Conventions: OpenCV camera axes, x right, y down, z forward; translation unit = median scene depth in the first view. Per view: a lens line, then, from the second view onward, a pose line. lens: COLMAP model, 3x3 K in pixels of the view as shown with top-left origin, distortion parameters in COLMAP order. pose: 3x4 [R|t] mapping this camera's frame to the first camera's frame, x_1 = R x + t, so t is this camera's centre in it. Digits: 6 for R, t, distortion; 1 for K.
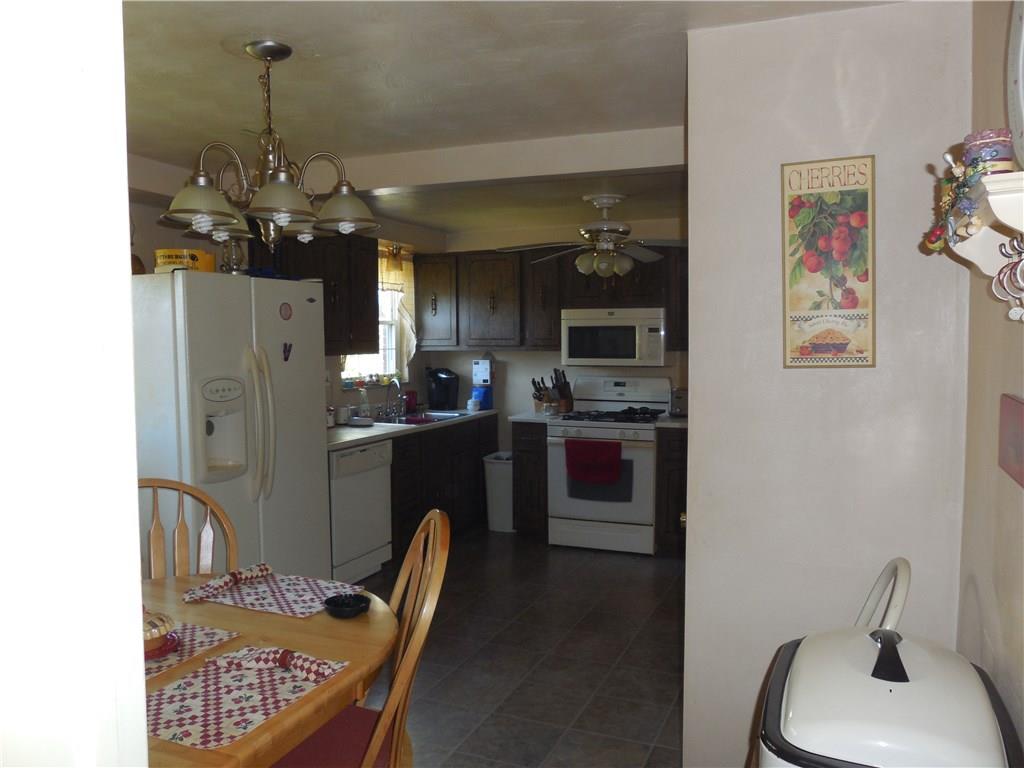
lens RADIAL K [[772.1, 0, 512.0], [0, 772.1, 384.0], [0, 0, 1]] dist [-0.000369, -0.000228]
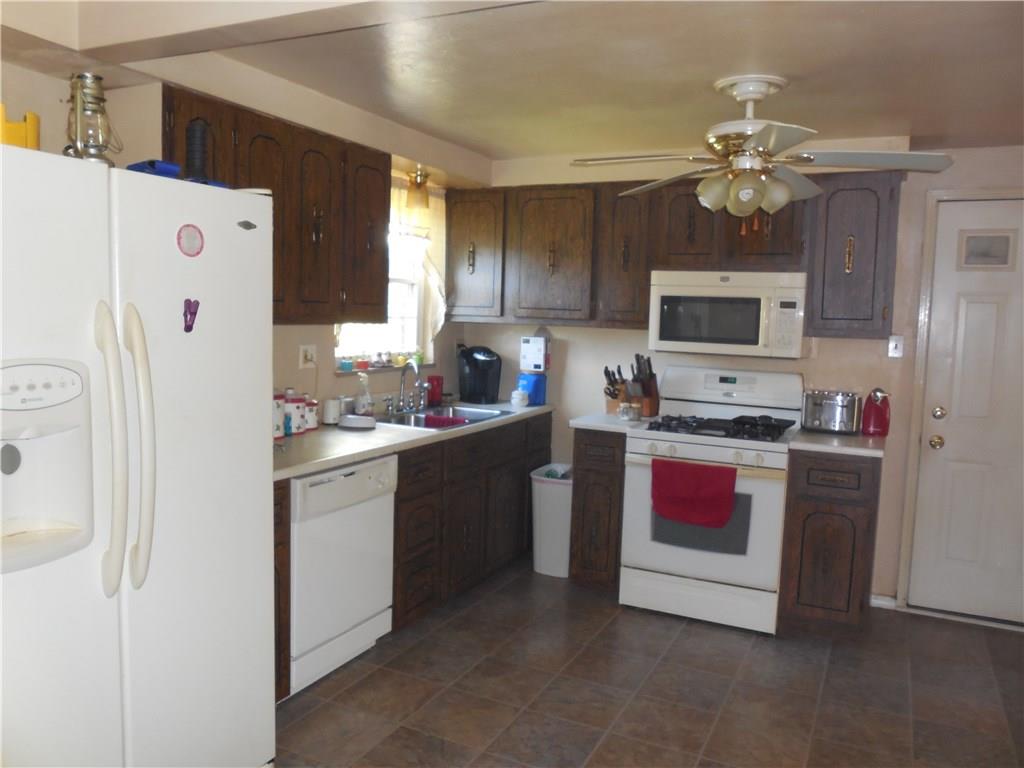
lens RADIAL K [[777.8, 0, 512.0], [0, 777.8, 384.0], [0, 0, 1]] dist [-0.004304, 0.000505]
pose [[0.997756, 0.043049, -0.051277, -0.021906], [-0.041271, 0.998526, 0.035249, -0.013448], [0.052719, -0.033053, 0.998062, 0.286131]]
